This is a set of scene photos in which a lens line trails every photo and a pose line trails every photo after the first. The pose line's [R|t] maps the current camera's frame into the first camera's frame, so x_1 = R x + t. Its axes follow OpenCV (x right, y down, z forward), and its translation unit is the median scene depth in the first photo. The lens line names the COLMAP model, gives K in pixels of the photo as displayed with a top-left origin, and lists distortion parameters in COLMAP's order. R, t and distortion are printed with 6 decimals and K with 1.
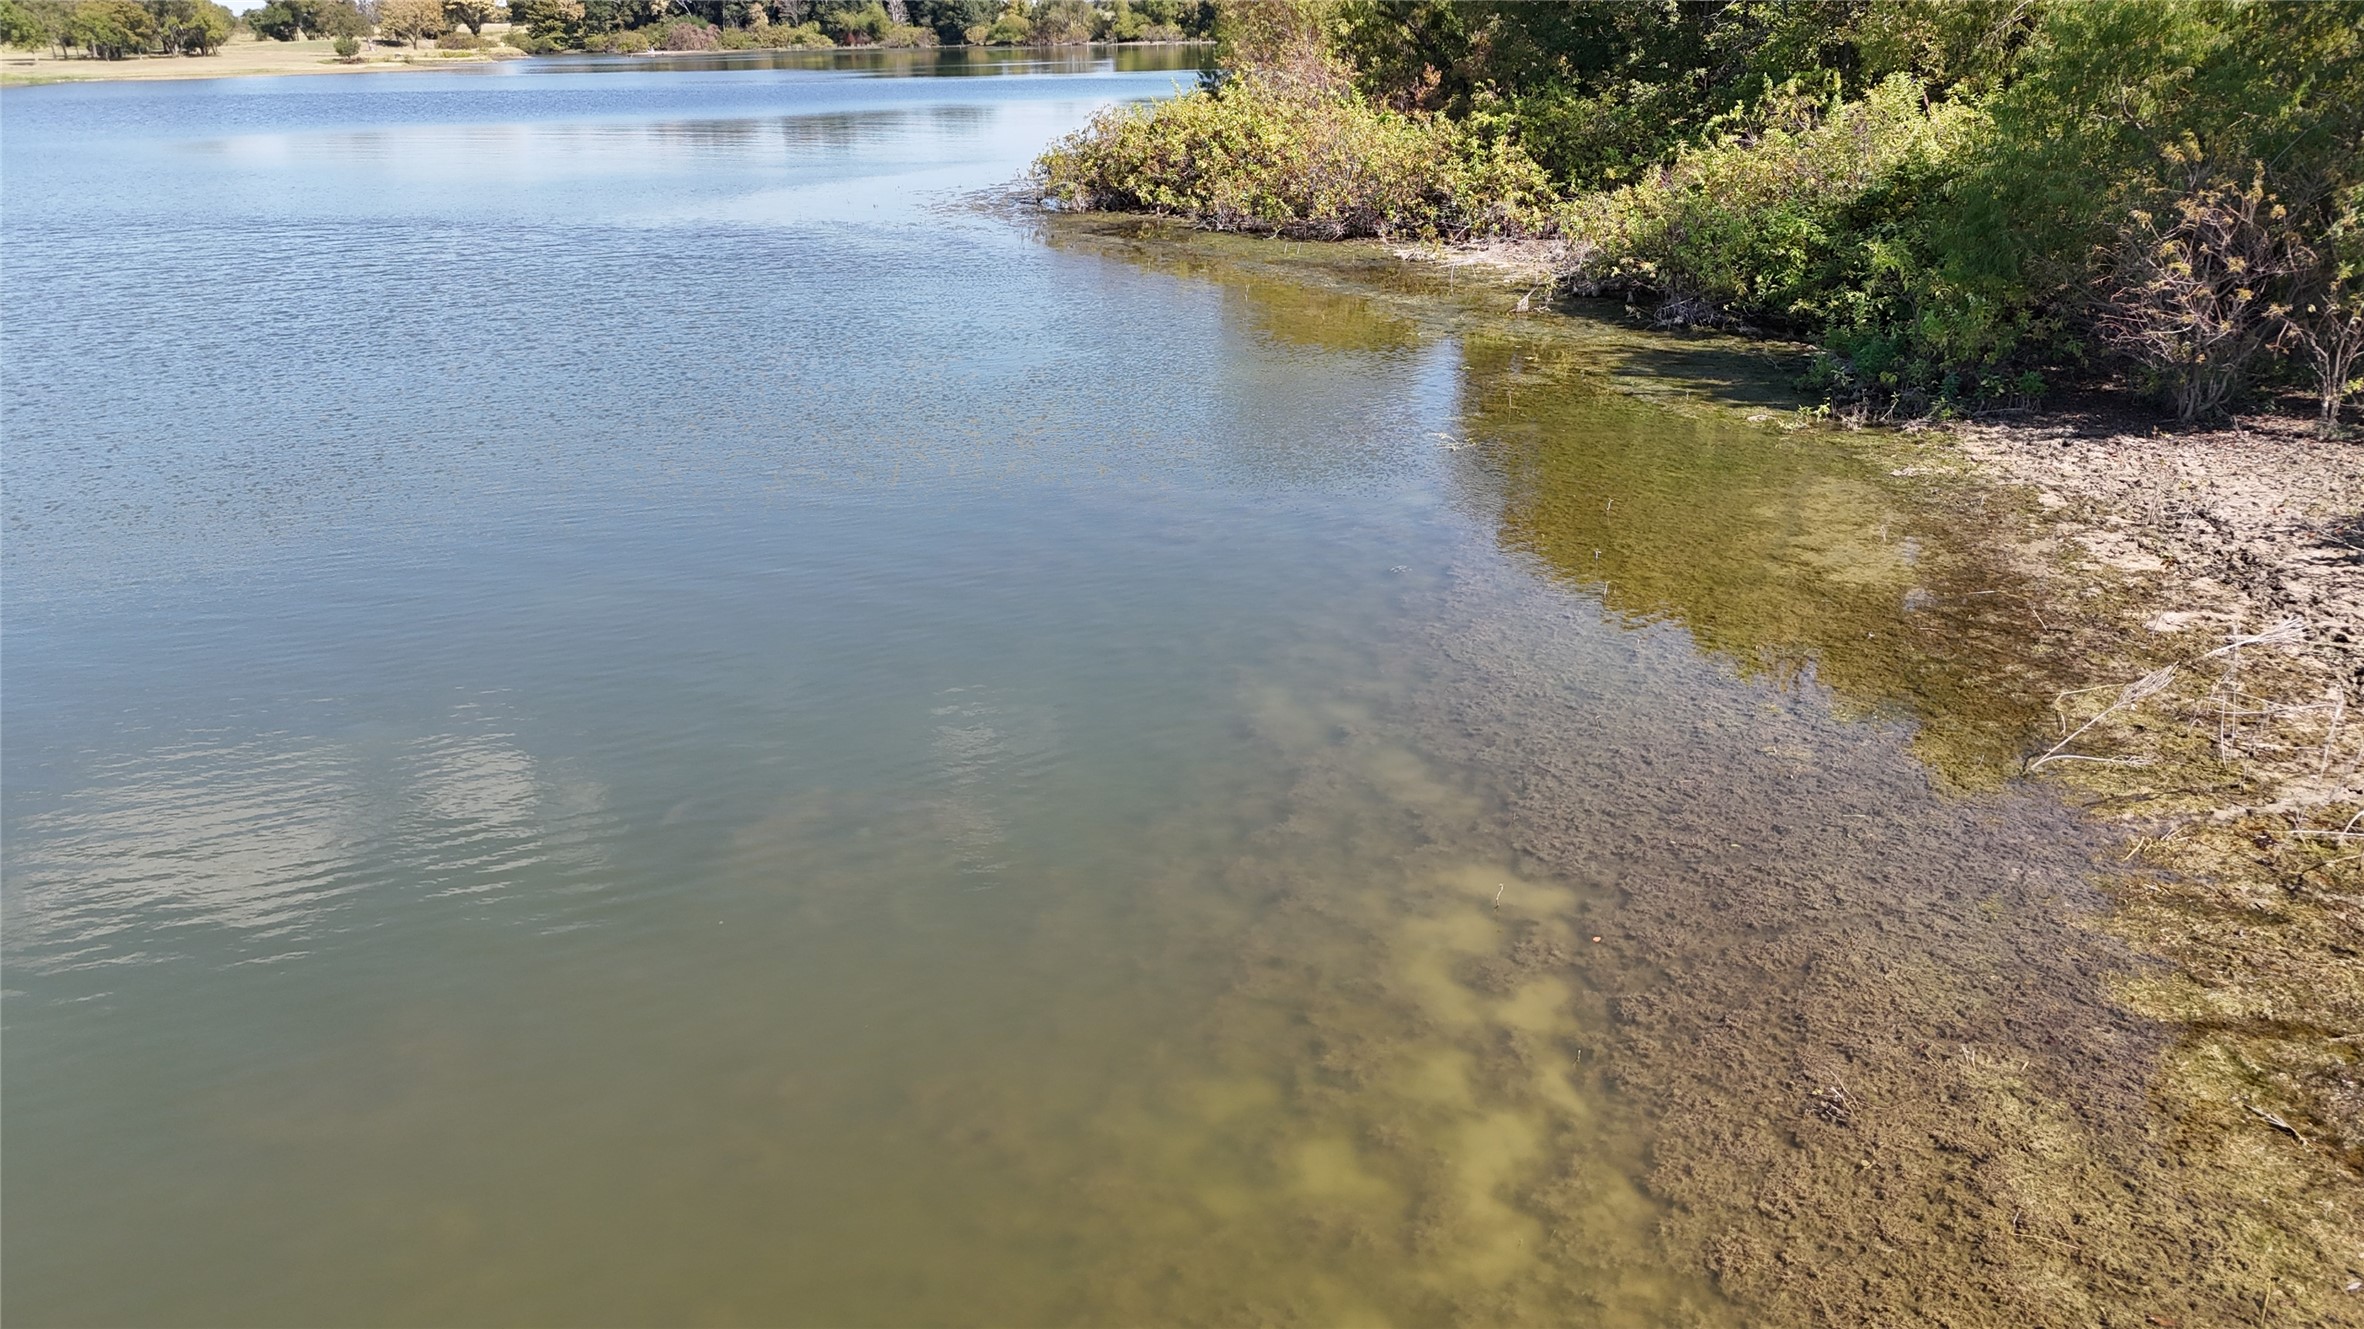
lens RADIAL K [[1689.9, 0, 1176.3], [0, 1689.9, 666.7], [0, 0, 1]] dist [0.015086, -0.027302]
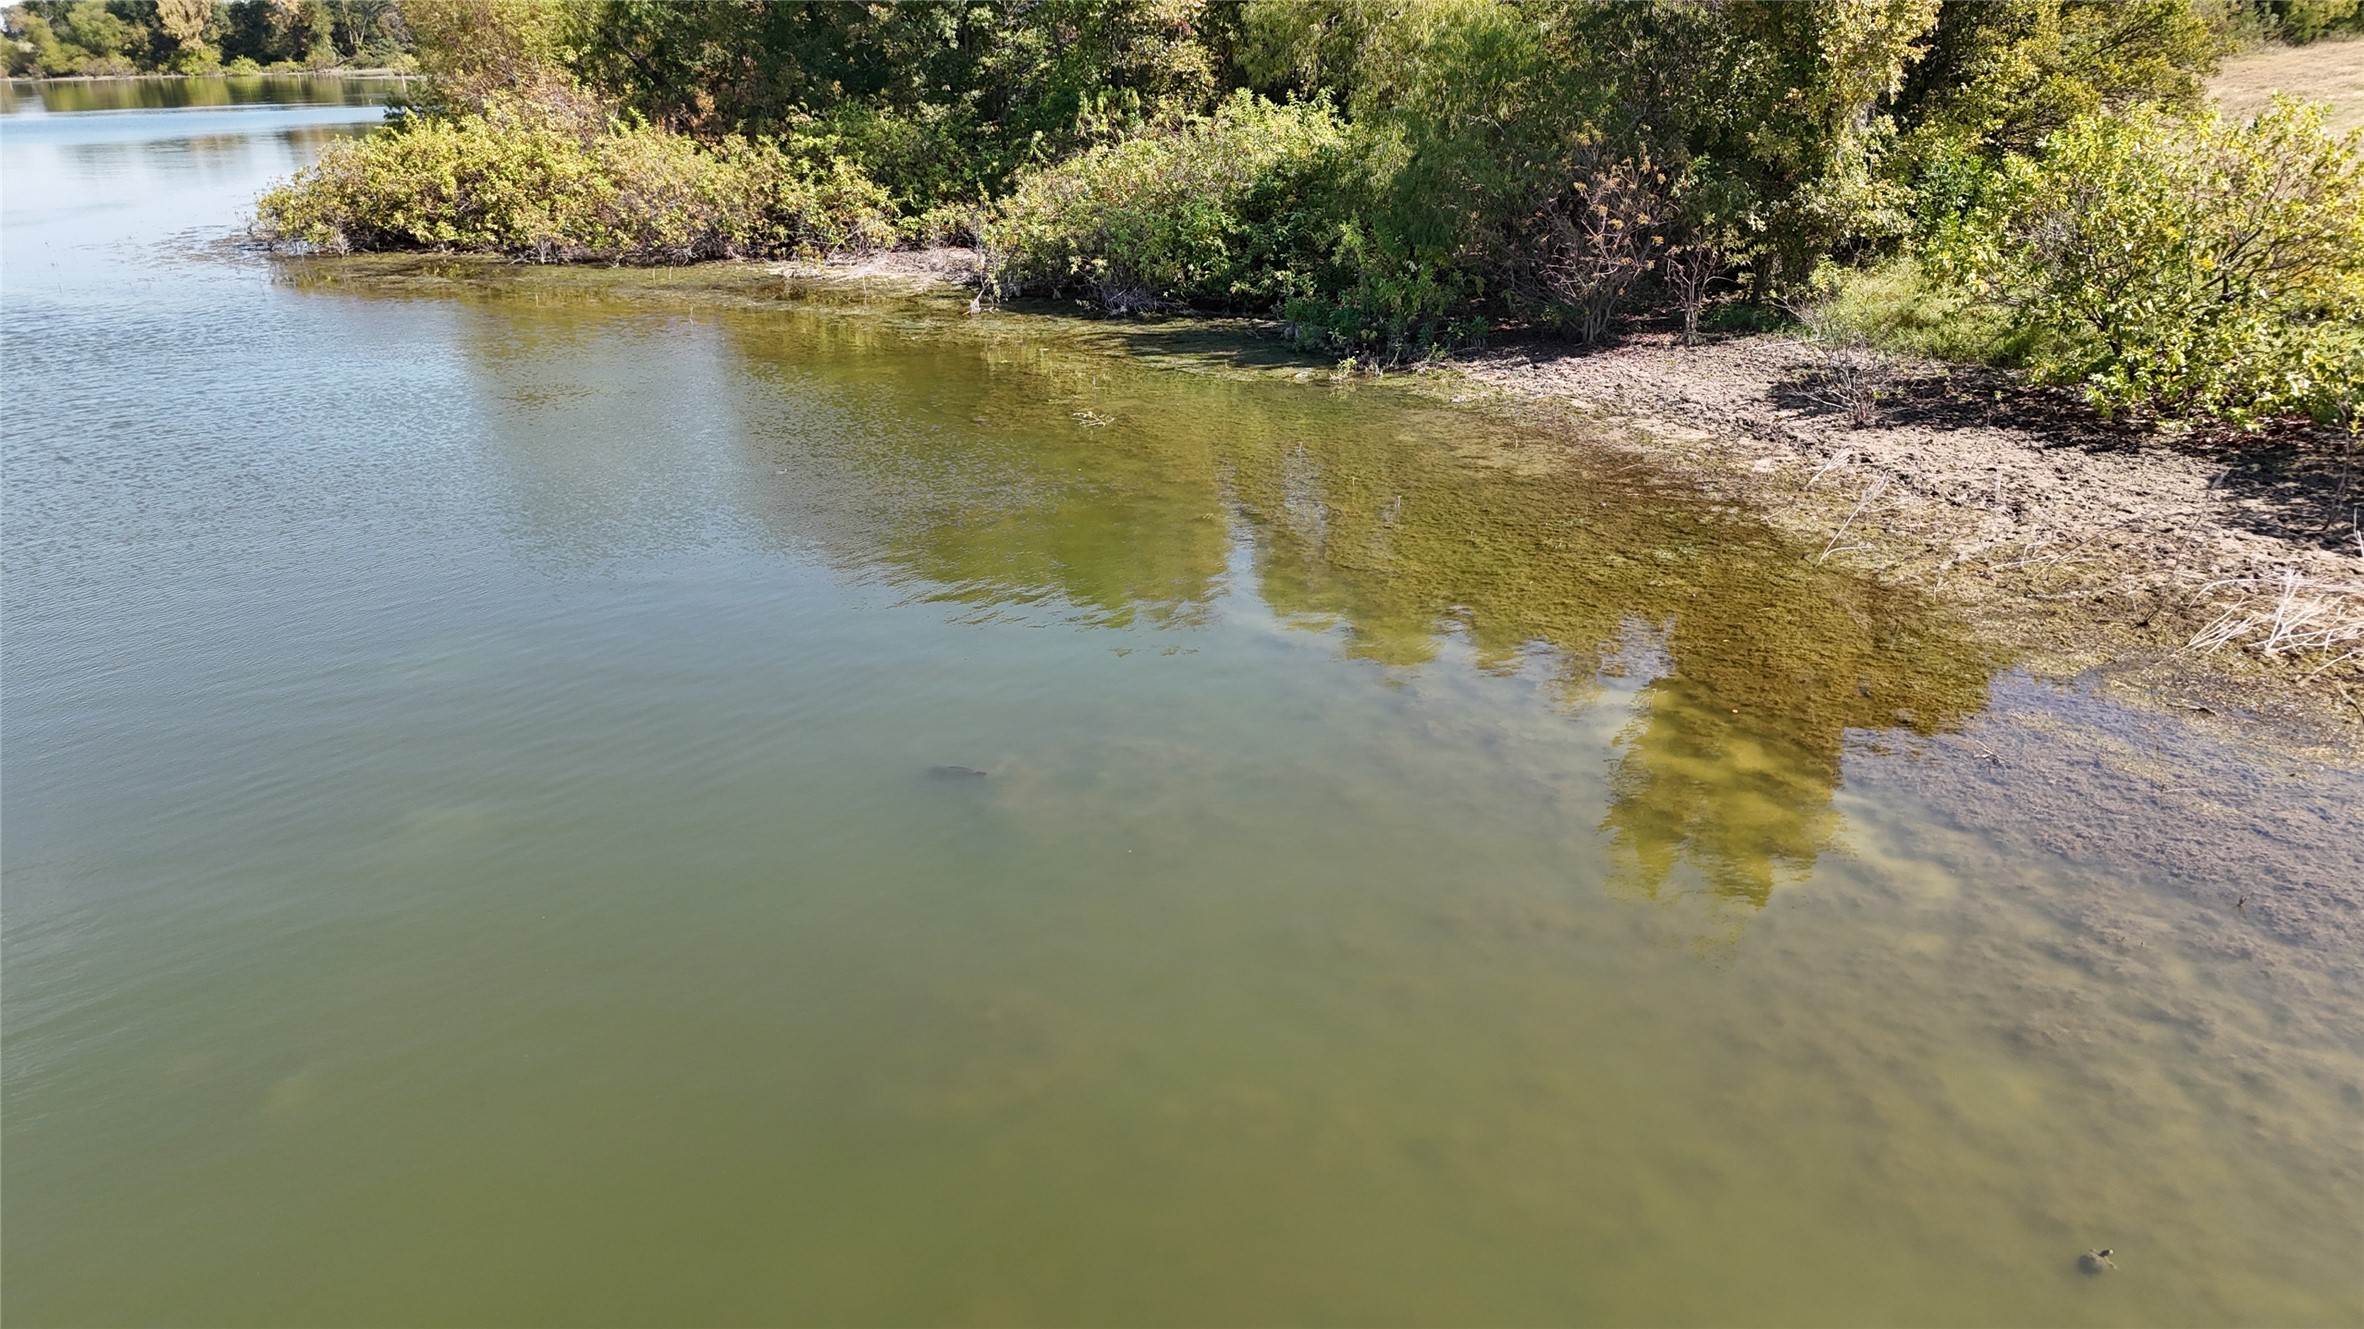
lens RADIAL K [[1689.9, 0, 1181.8], [0, 1689.9, 668.4], [0, 0, 1]] dist [0.015086, -0.027302]
pose [[0.861207, -0.173005, 0.477903, -0.172951], [0.180336, 0.983119, 0.030923, 0.002857], [-0.475185, 0.059553, 0.877868, 0.002280]]
